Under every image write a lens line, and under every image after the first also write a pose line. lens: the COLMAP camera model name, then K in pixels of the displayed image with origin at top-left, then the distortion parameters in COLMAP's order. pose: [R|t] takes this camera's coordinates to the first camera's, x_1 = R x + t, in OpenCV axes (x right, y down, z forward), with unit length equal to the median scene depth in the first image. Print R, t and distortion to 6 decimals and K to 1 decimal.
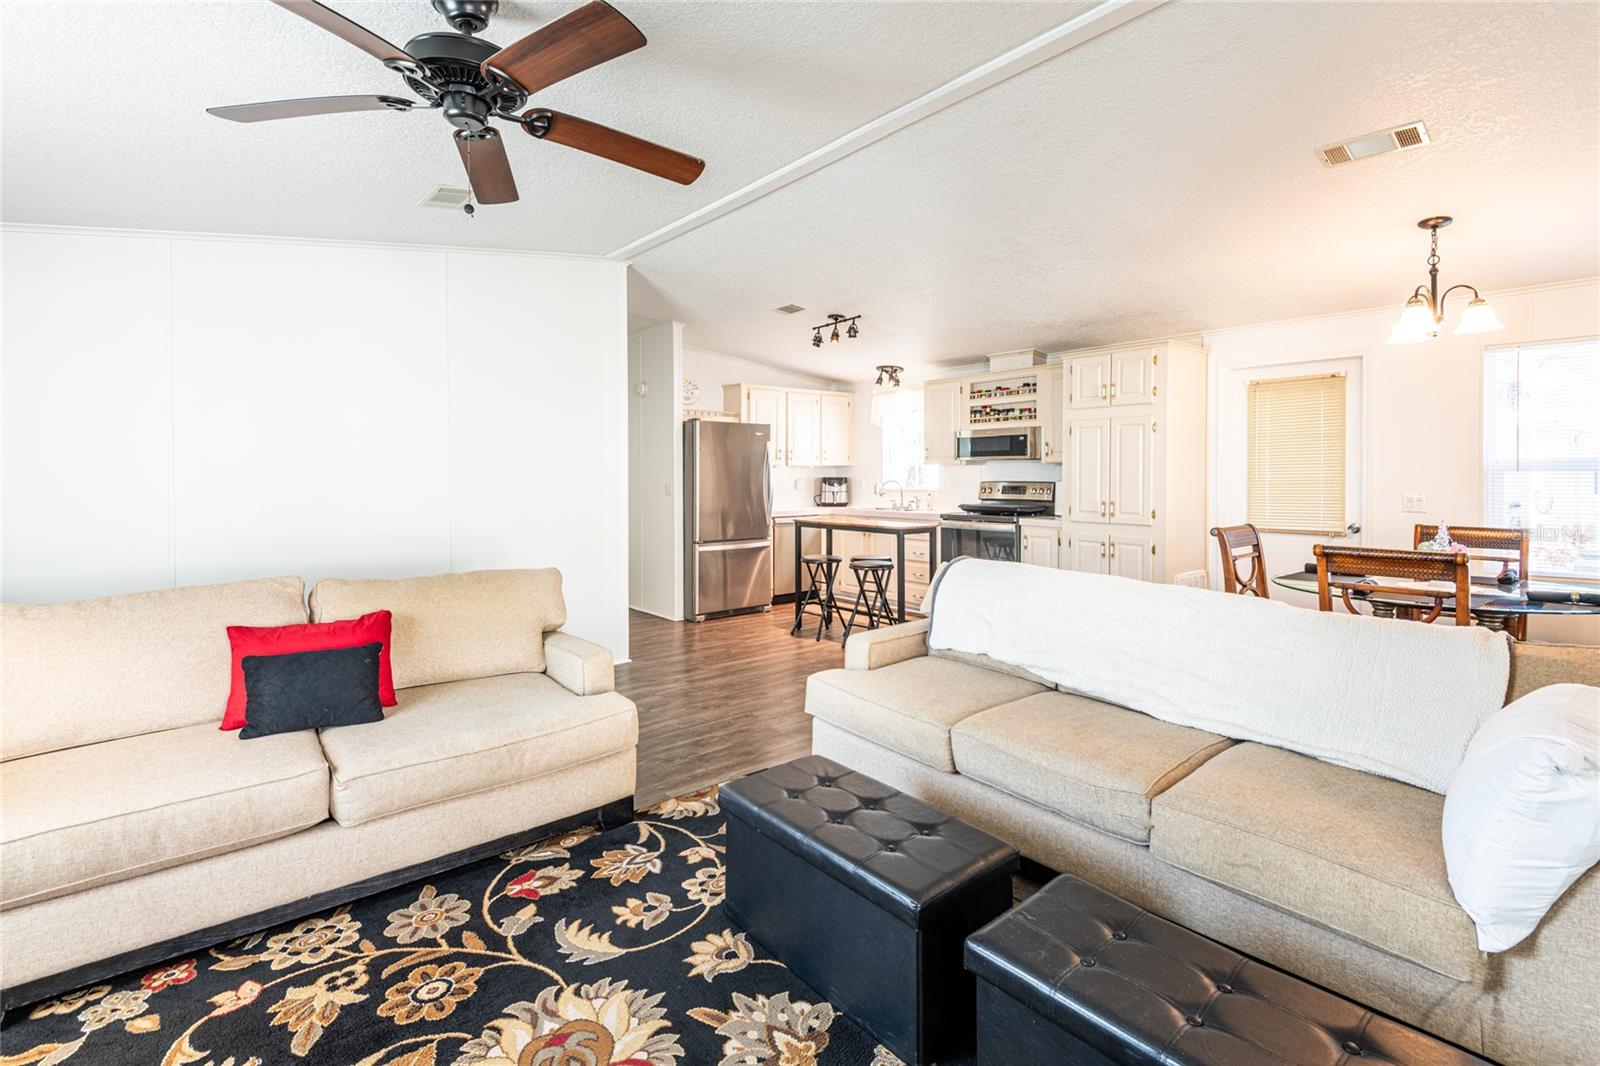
lens RADIAL K [[741.6, 0, 797.4], [0, 741.6, 475.1], [0, 0, 1]] dist [0.025262, -0.016548]
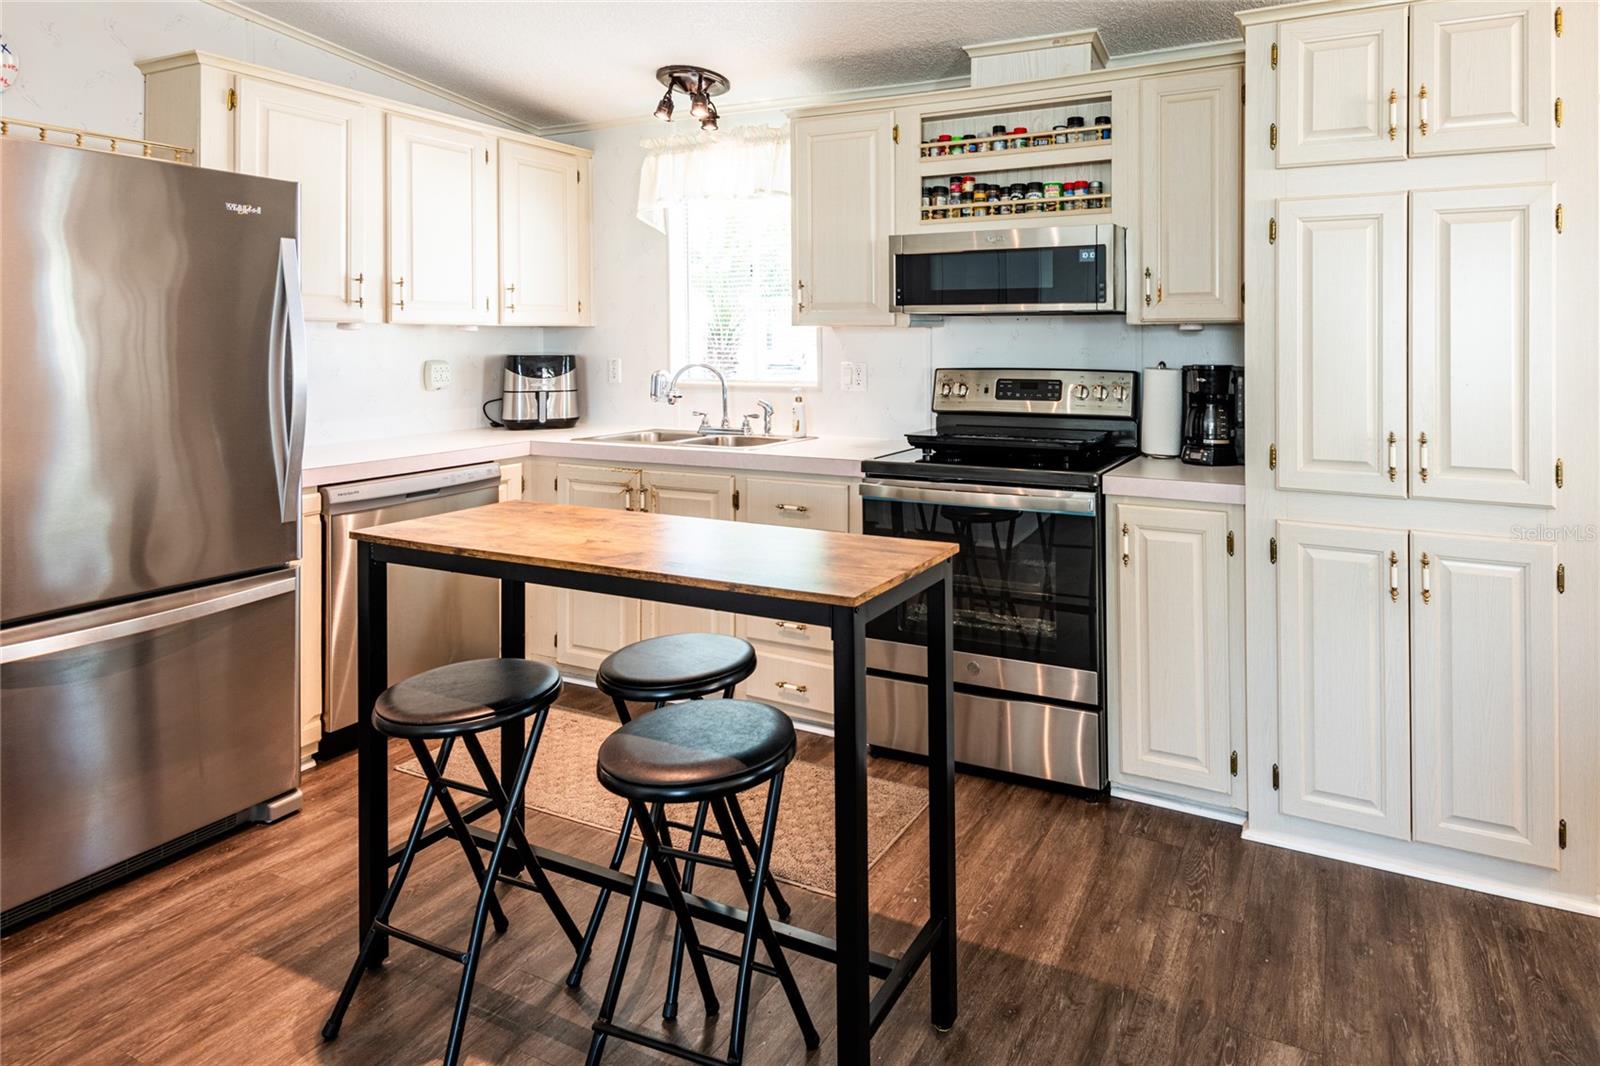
lens RADIAL K [[891.6, 0, 939.2], [0, 891.6, 342.1], [0, 0, 1]] dist [0.030712, -0.001740]
pose [[0.894912, 0.000447, 0.446243, 0.055924], [-0.000777, 1.000000, 0.000557, -0.009783], [-0.446243, -0.000845, 0.894912, 0.995214]]
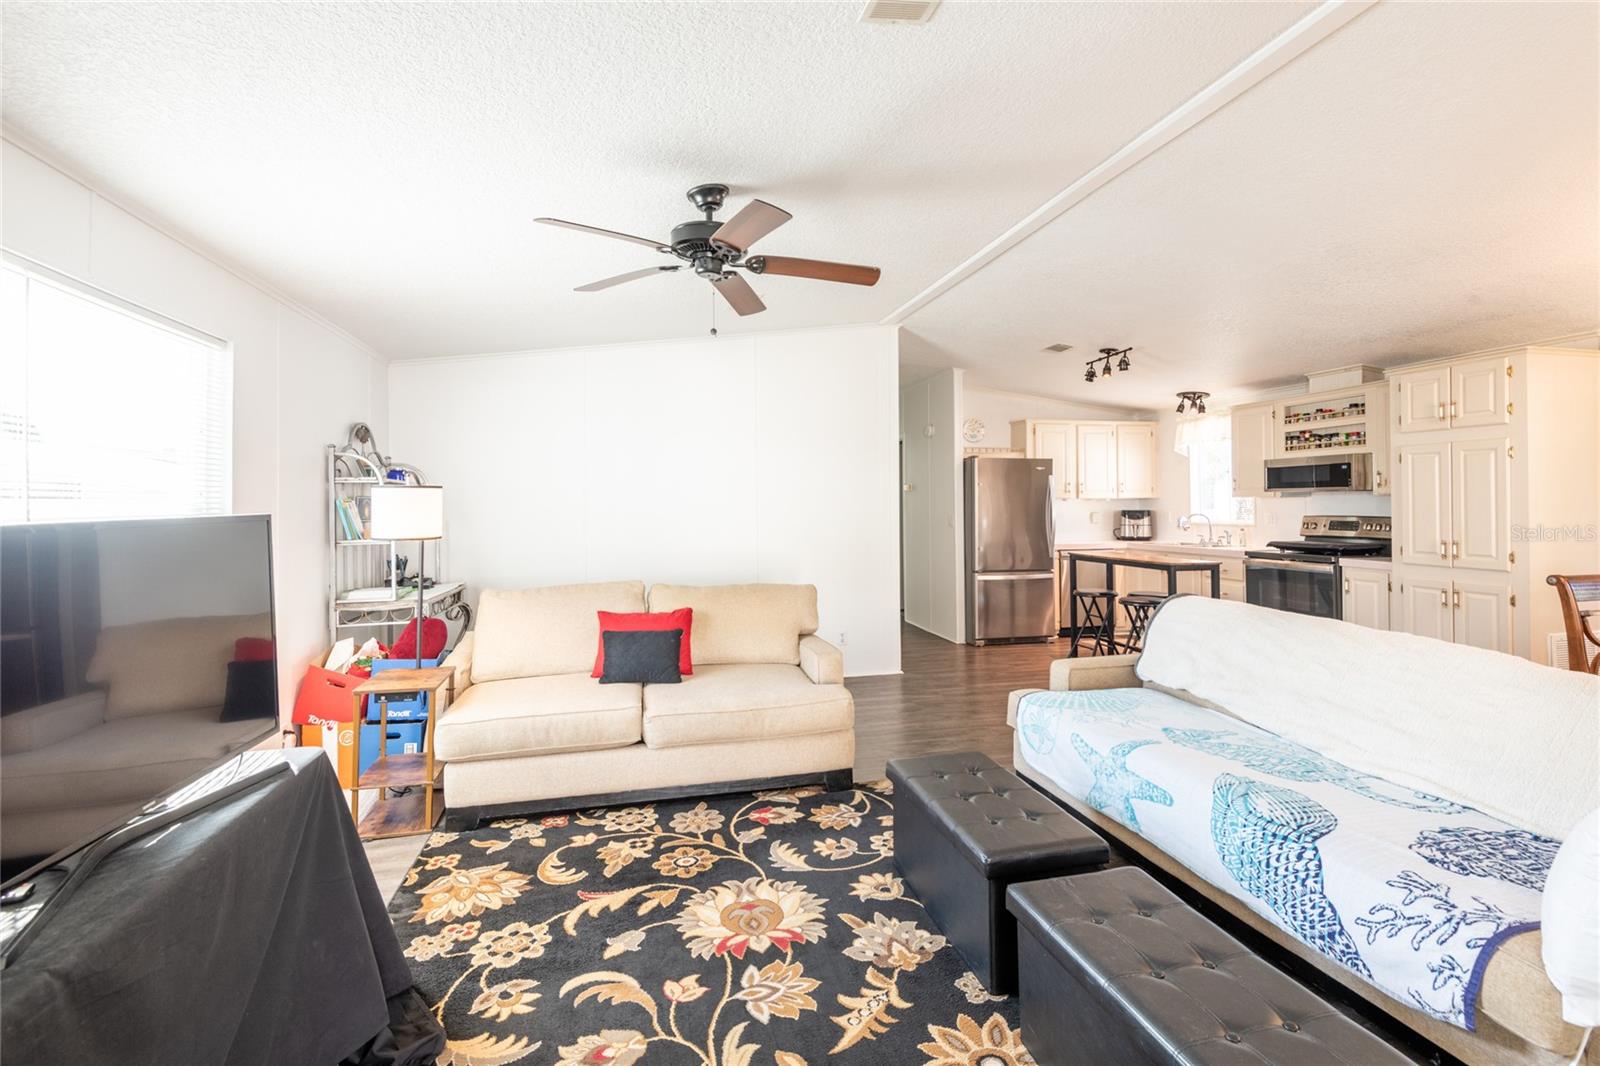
lens RADIAL K [[732.6, 0, 799.9], [0, 732.6, 490.1], [0, 0, 1]] dist [0.026366, -0.014375]
pose [[0.896265, -0.011001, -0.443383, 0.176829], [0.001570, 0.999765, -0.021632, -0.006853], [0.443517, 0.018692, 0.896071, -0.105983]]
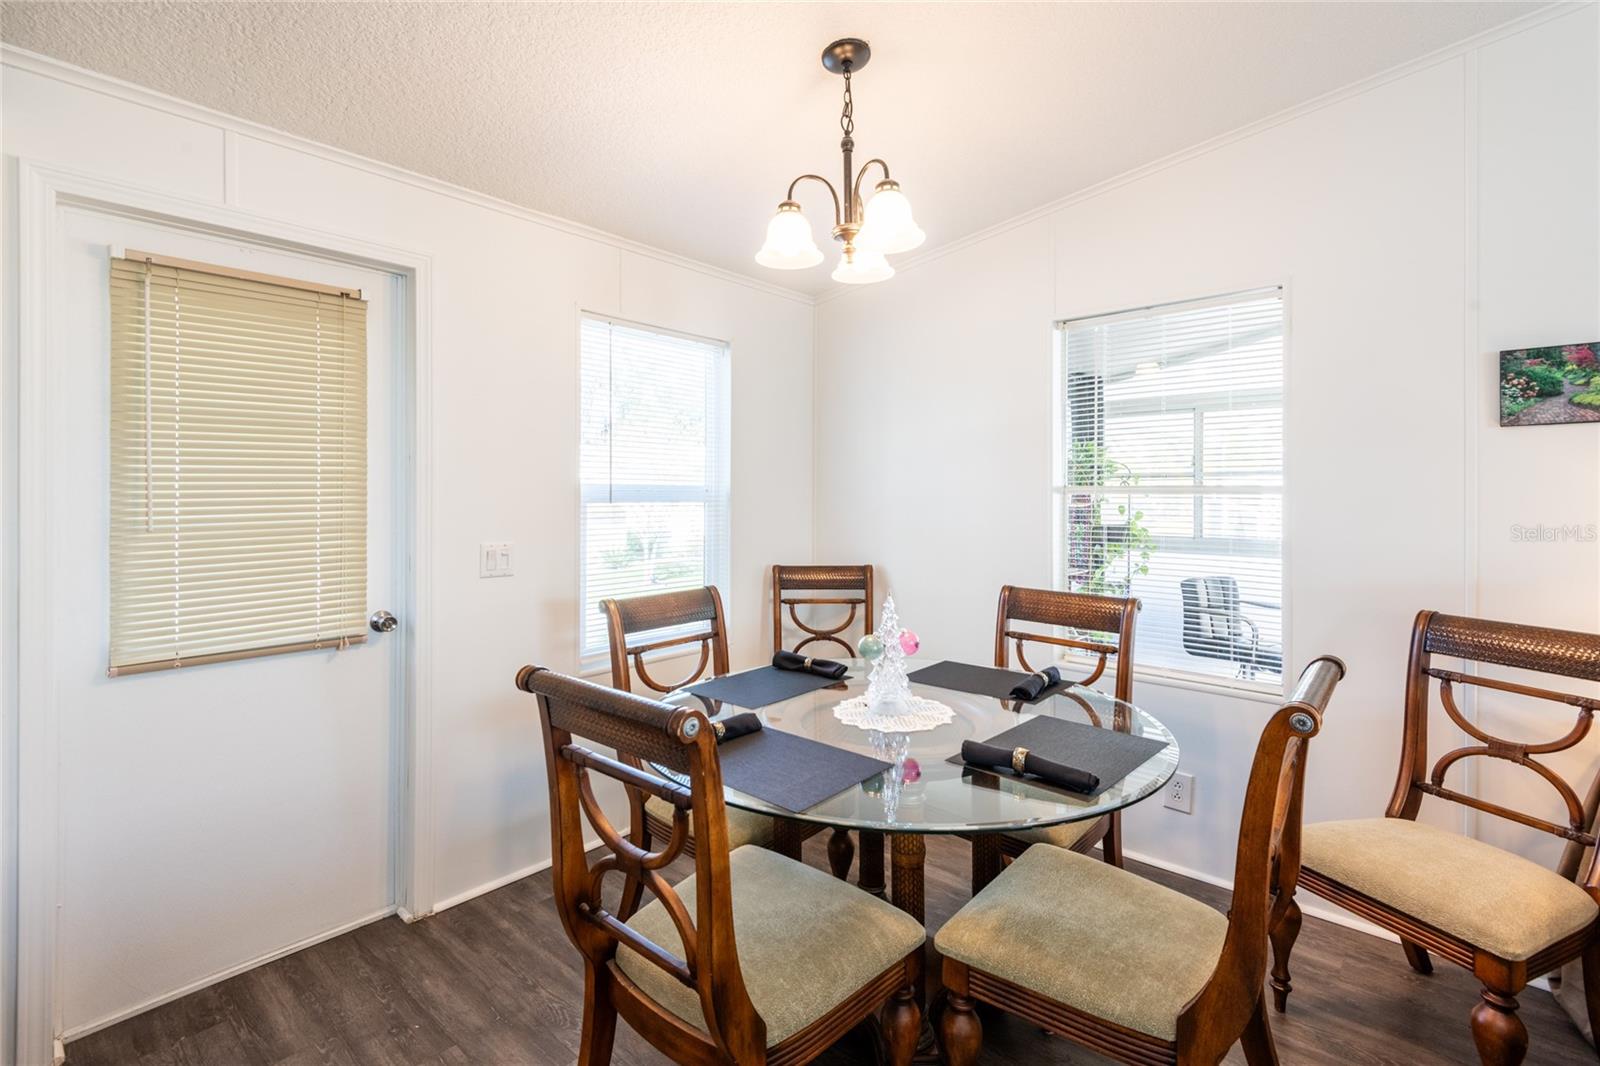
lens RADIAL K [[747.2, 0, 794.5], [0, 747.2, 499.0], [0, 0, 1]] dist [0.029406, -0.014738]
pose [[-0.164056, -0.000562, 0.986451, 0.277010], [0.002768, 0.999996, 0.001030, -0.010400], [-0.986447, 0.002900, -0.164054, 1.010545]]
